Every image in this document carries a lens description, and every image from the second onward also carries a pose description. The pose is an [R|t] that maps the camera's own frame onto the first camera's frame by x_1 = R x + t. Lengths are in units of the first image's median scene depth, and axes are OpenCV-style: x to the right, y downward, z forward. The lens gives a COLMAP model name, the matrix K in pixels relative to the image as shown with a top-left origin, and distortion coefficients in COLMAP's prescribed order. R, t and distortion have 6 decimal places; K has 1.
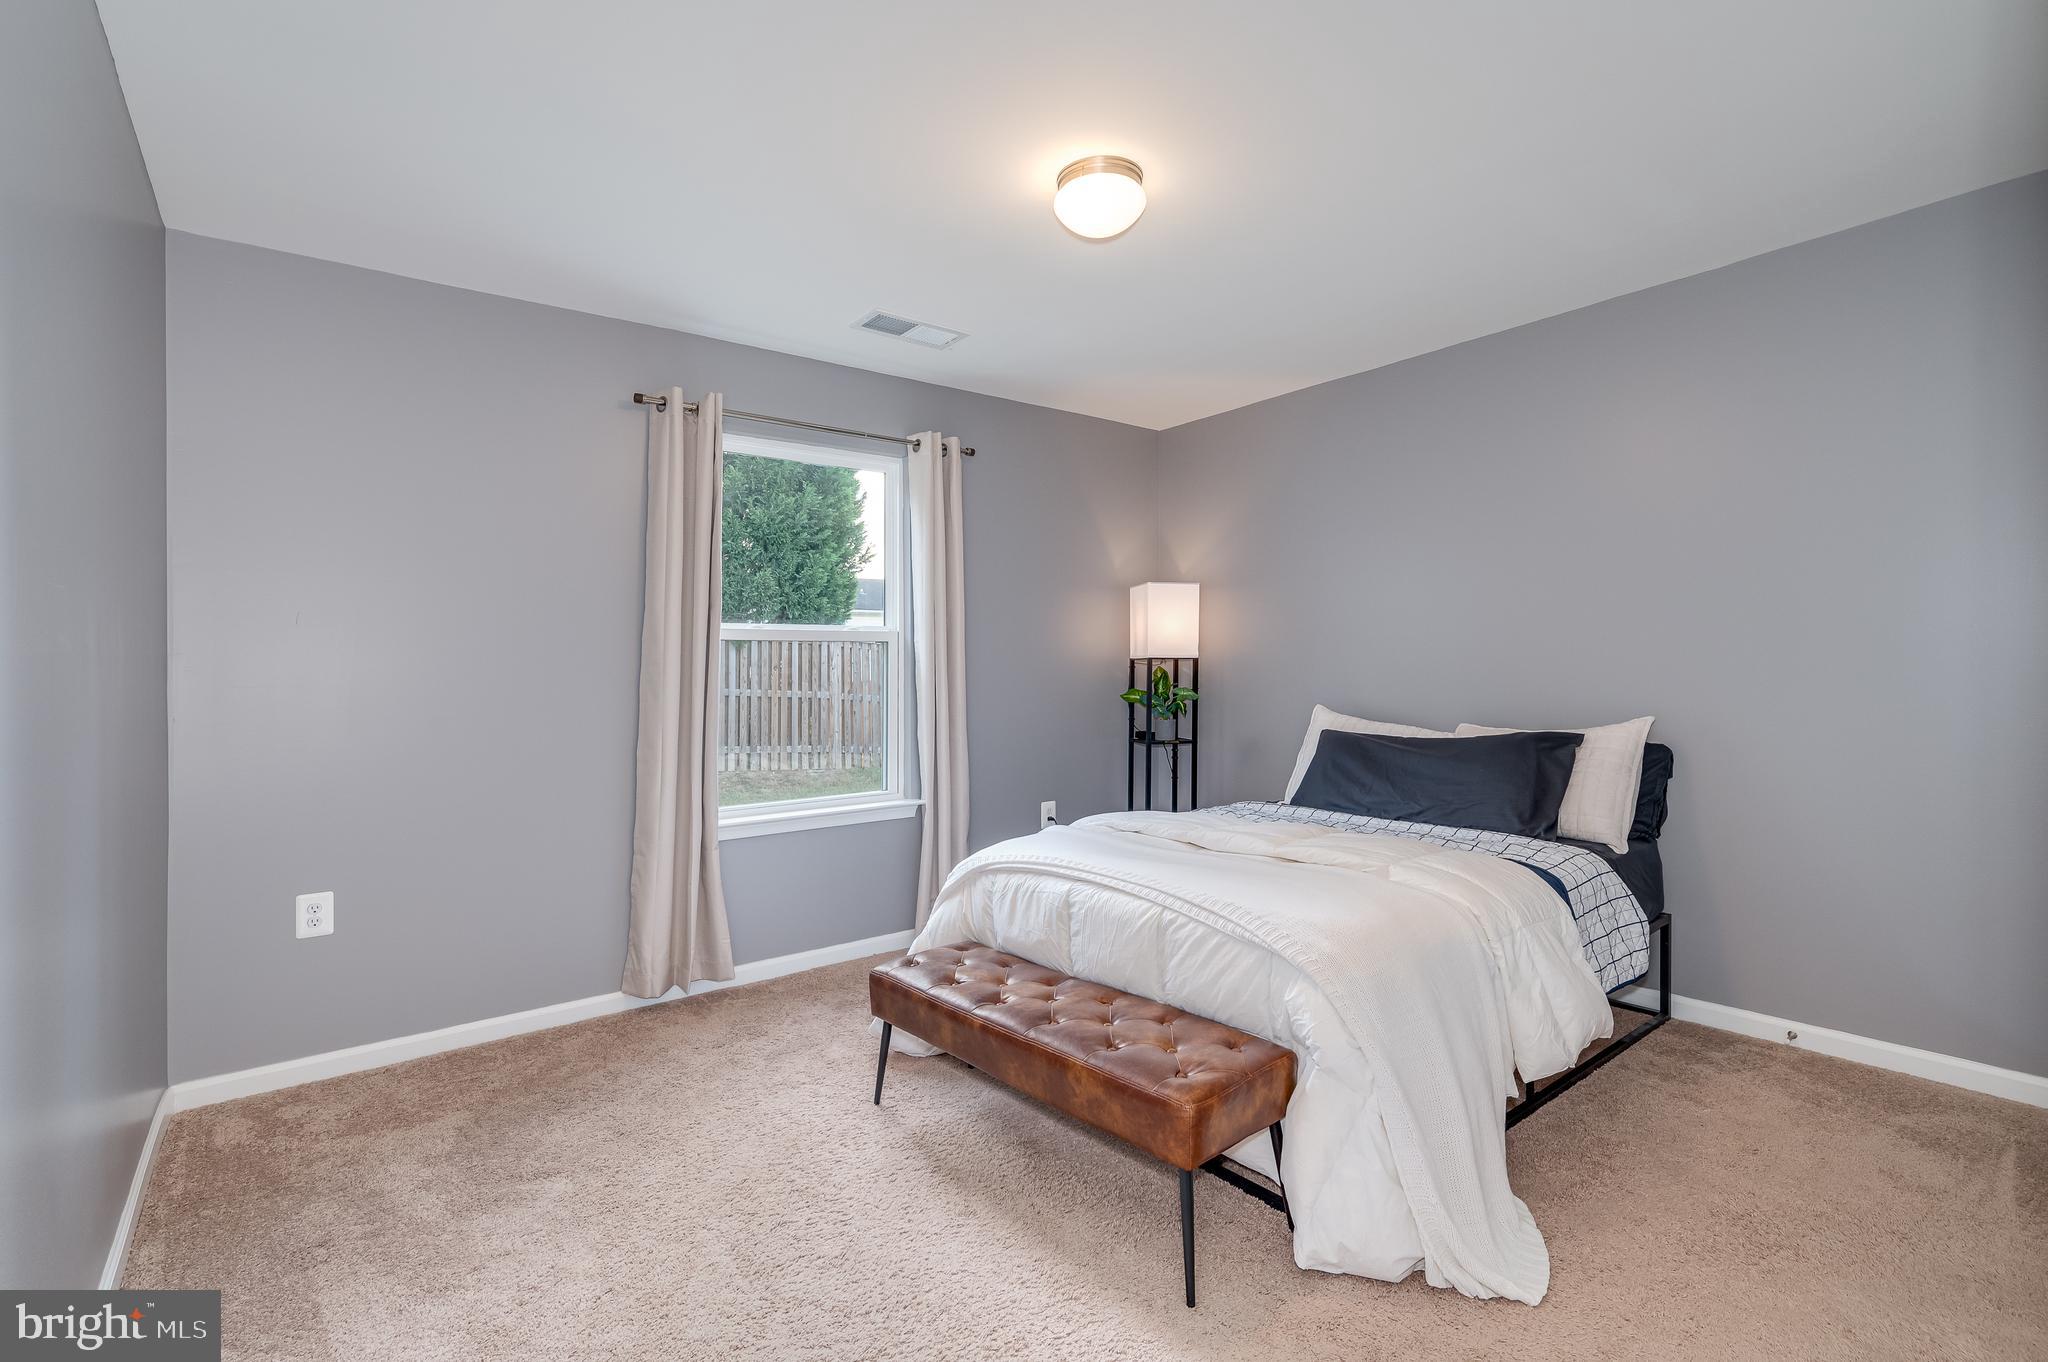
lens RADIAL K [[957.6, 0, 1023.8], [0, 957.6, 693.3], [0, 0, 1]] dist [0.001365, 0.000610]
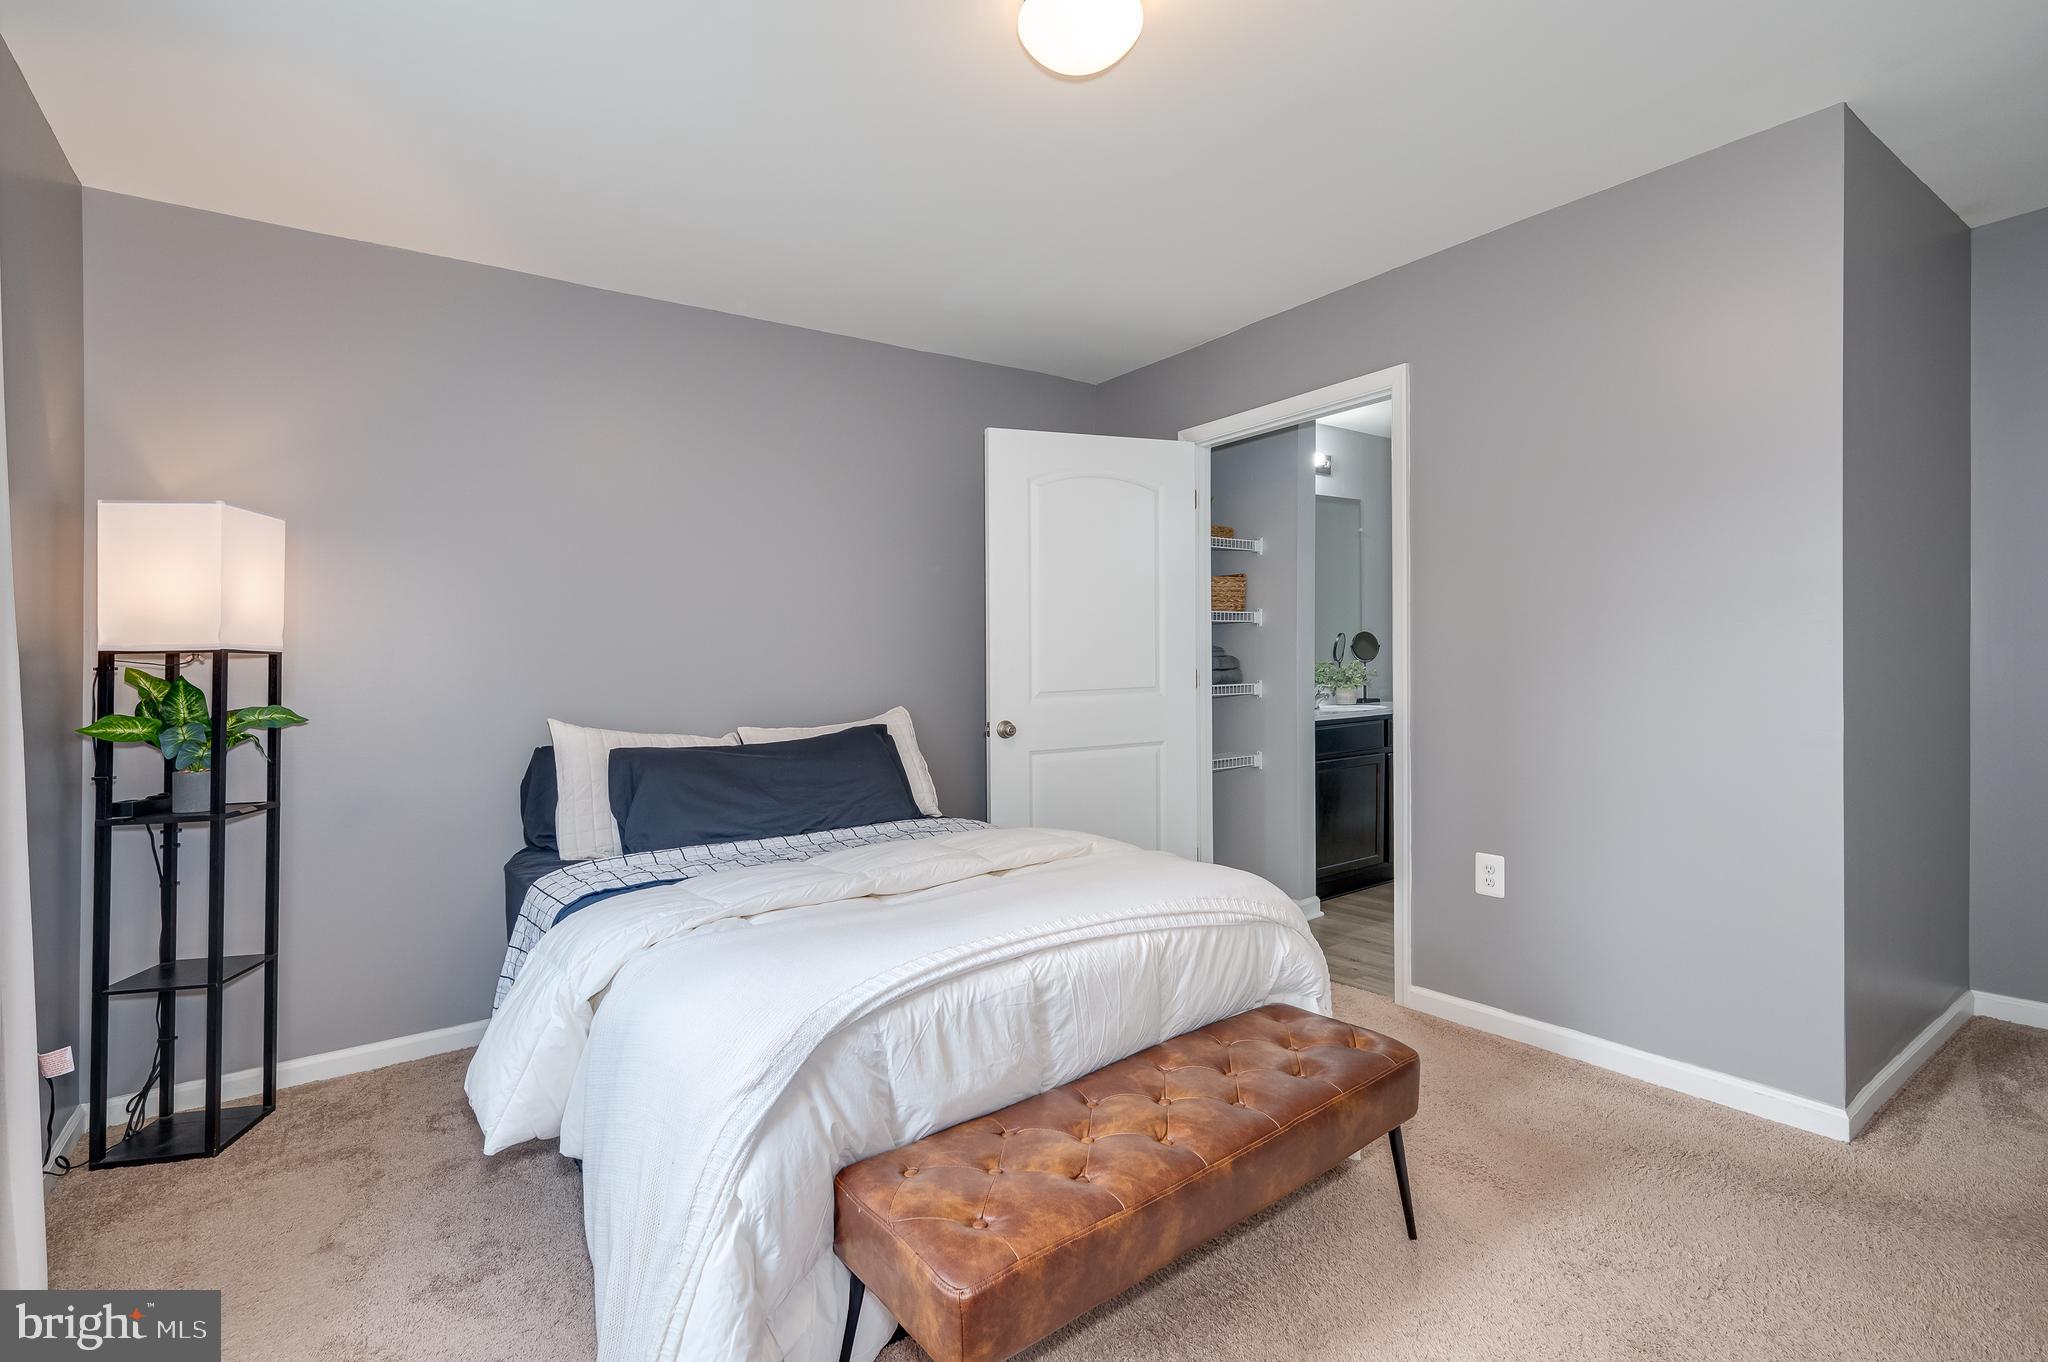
lens RADIAL K [[942.2, 0, 1038.2], [0, 942.2, 685.4], [0, 0, 1]] dist [-0.003769, -0.000662]
pose [[0.028426, -0.011484, 0.999530, -0.576601], [0.041188, 0.999098, 0.010307, -0.007938], [-0.998747, 0.040876, 0.028874, 0.884659]]
